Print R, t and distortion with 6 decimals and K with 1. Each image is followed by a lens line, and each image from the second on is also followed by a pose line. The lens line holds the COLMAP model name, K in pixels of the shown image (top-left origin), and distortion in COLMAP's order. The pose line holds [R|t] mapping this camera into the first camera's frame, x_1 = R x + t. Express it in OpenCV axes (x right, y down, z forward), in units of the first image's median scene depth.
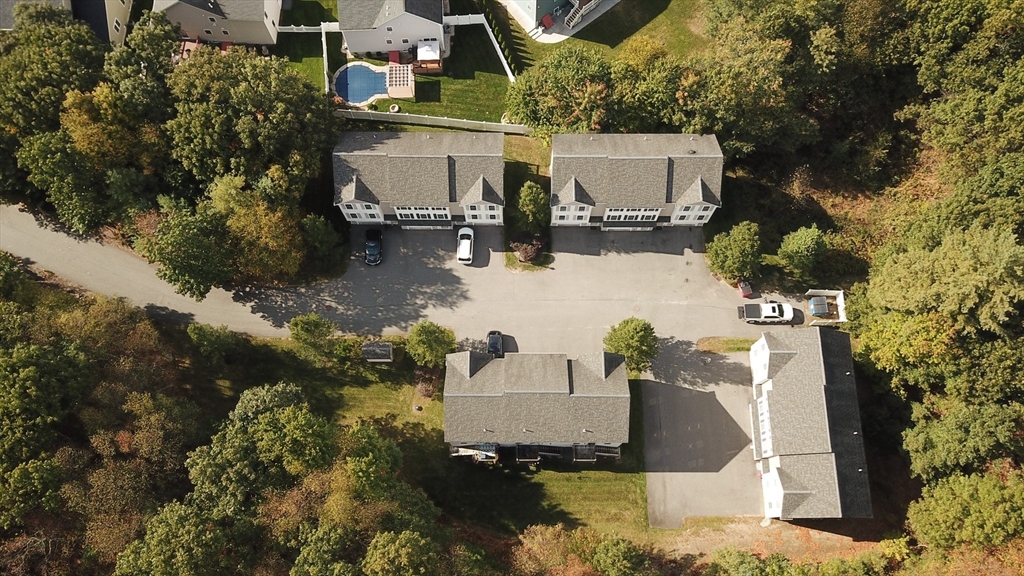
lens RADIAL K [[783.9, 0, 512.0], [0, 783.9, 288.0], [0, 0, 1]] dist [-0.048635, 0.056554]
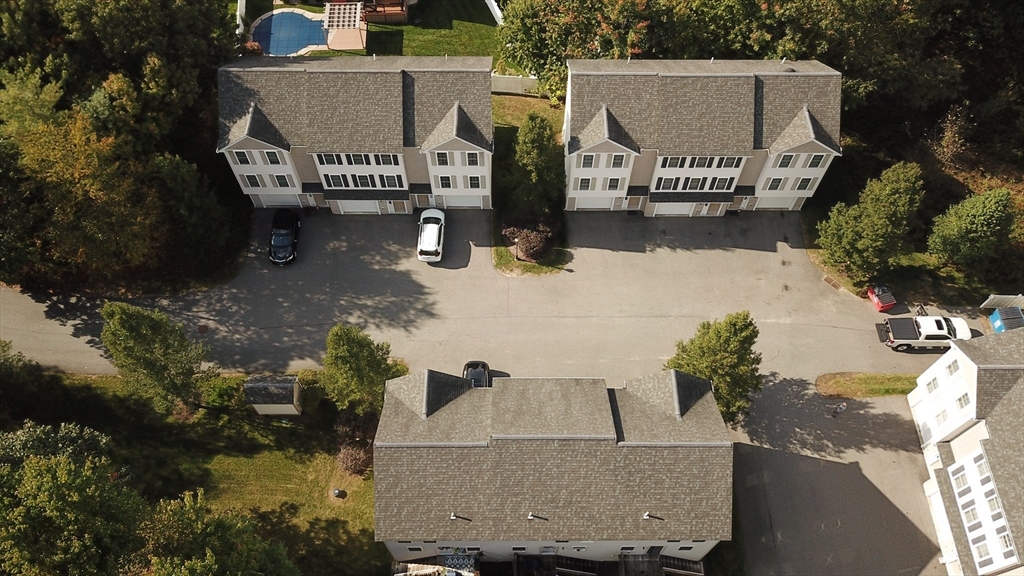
lens RADIAL K [[783.9, 0, 512.0], [0, 783.9, 288.0], [0, 0, 1]] dist [-0.048635, 0.056554]
pose [[0.999951, -0.000921, 0.009862, -0.000852], [0.003037, 0.976218, -0.216770, 0.128309], [-0.009427, 0.216789, 0.976173, 0.408687]]
